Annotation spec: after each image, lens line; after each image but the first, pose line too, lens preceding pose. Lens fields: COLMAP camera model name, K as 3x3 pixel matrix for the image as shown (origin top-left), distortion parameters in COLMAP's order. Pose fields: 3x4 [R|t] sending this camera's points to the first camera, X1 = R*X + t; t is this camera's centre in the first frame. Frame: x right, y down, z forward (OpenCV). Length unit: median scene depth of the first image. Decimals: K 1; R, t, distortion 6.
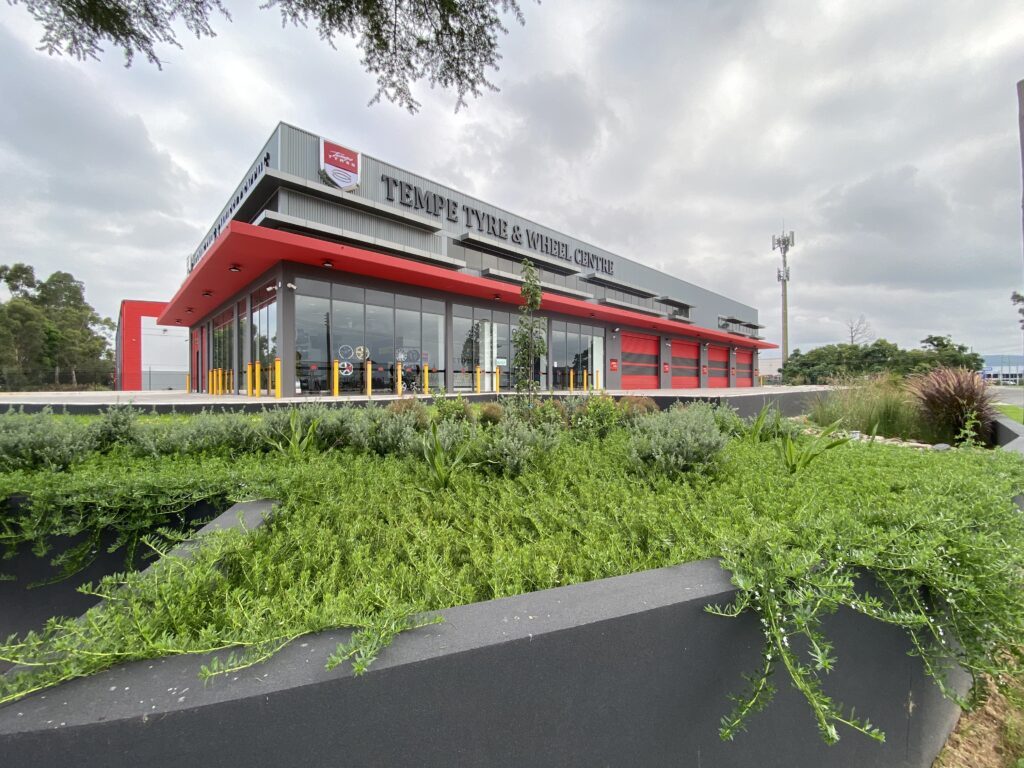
lens RADIAL K [[413.6, 0, 512.0], [0, 413.6, 384.0], [0, 0, 1]] dist [0.034563, -0.031126]
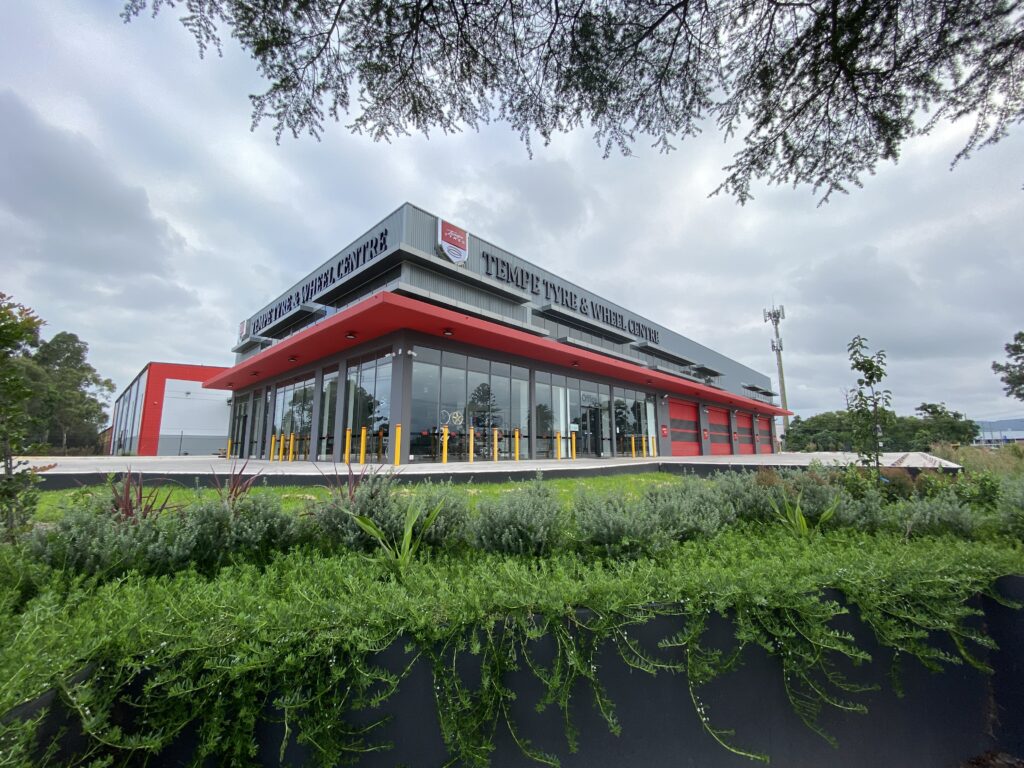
lens RADIAL K [[414.9, 0, 518.1], [0, 414.9, 385.4], [0, 0, 1]] dist [0.058073, -0.044873]
pose [[0.998888, 0.008966, 0.046295, -0.161494], [-0.001919, 0.988673, -0.150075, -0.002078], [-0.047117, 0.149819, 0.987590, -0.004203]]
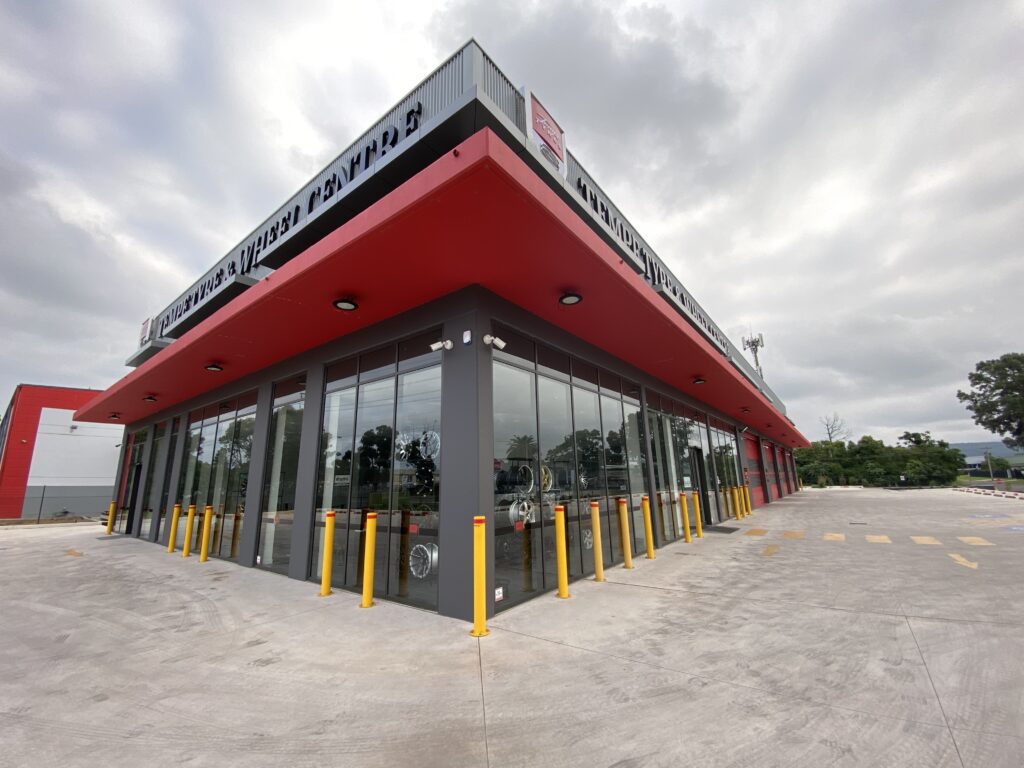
lens RADIAL K [[414.9, 0, 518.1], [0, 414.9, 385.4], [0, 0, 1]] dist [0.058073, -0.044873]
pose [[0.989062, 0.016121, 0.146618, -0.290533], [0.016639, 0.975471, -0.219497, -0.046622], [-0.146560, 0.219535, 0.964533, 0.296899]]
